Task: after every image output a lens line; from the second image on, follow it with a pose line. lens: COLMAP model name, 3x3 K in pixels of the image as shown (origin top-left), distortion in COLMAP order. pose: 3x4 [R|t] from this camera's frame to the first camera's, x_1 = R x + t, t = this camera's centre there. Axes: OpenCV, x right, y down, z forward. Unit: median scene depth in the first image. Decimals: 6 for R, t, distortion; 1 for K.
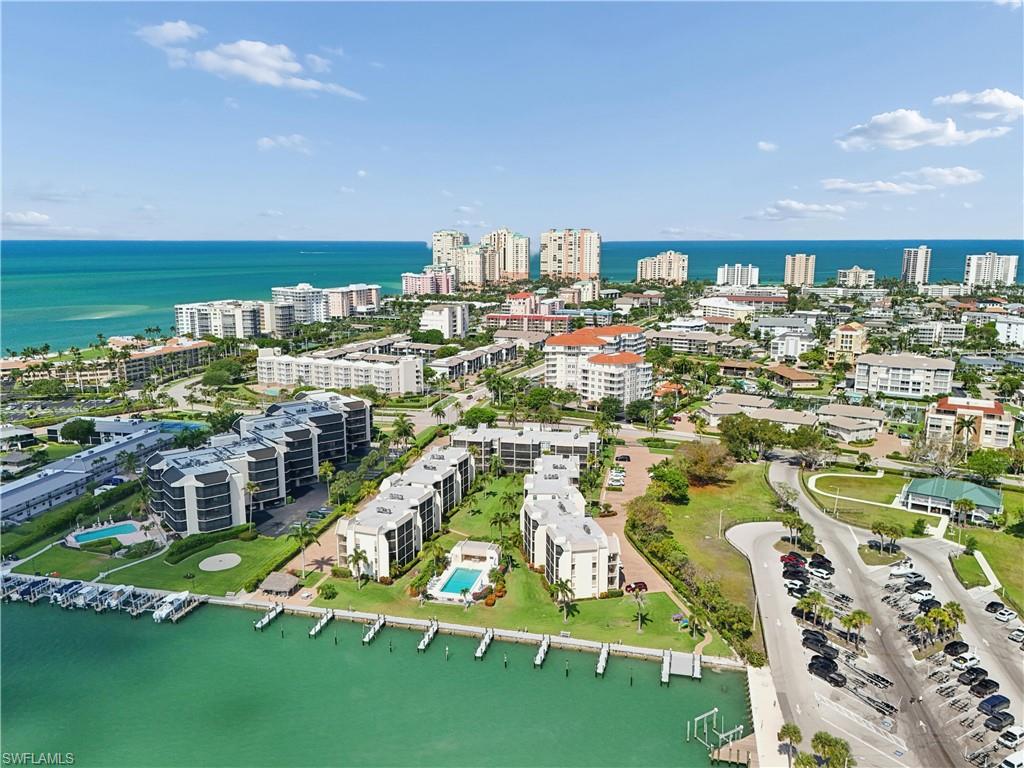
lens RADIAL K [[767.8, 0, 512.0], [0, 767.8, 384.0], [0, 0, 1]] dist [0.055003, -0.004644]
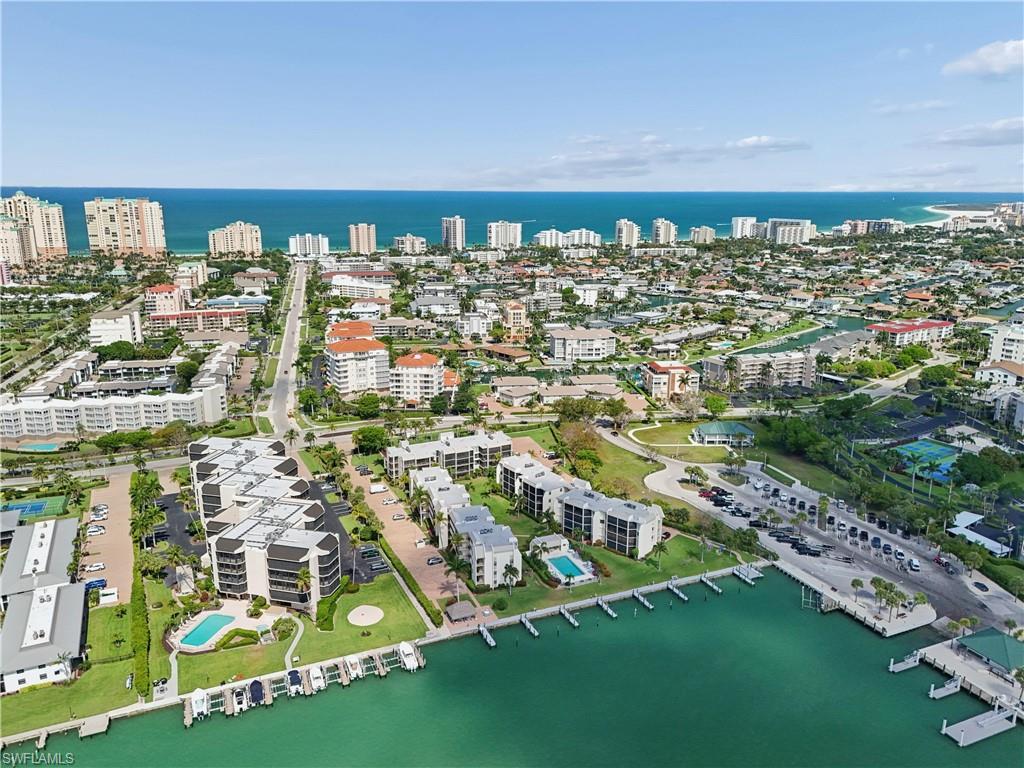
lens RADIAL K [[767.8, 0, 512.0], [0, 767.8, 384.0], [0, 0, 1]] dist [0.055003, -0.004644]
pose [[0.798989, -0.144325, 0.583769, -0.390484], [0.107750, 0.989421, 0.097140, -0.086434], [-0.591613, -0.014713, 0.806088, 0.001204]]
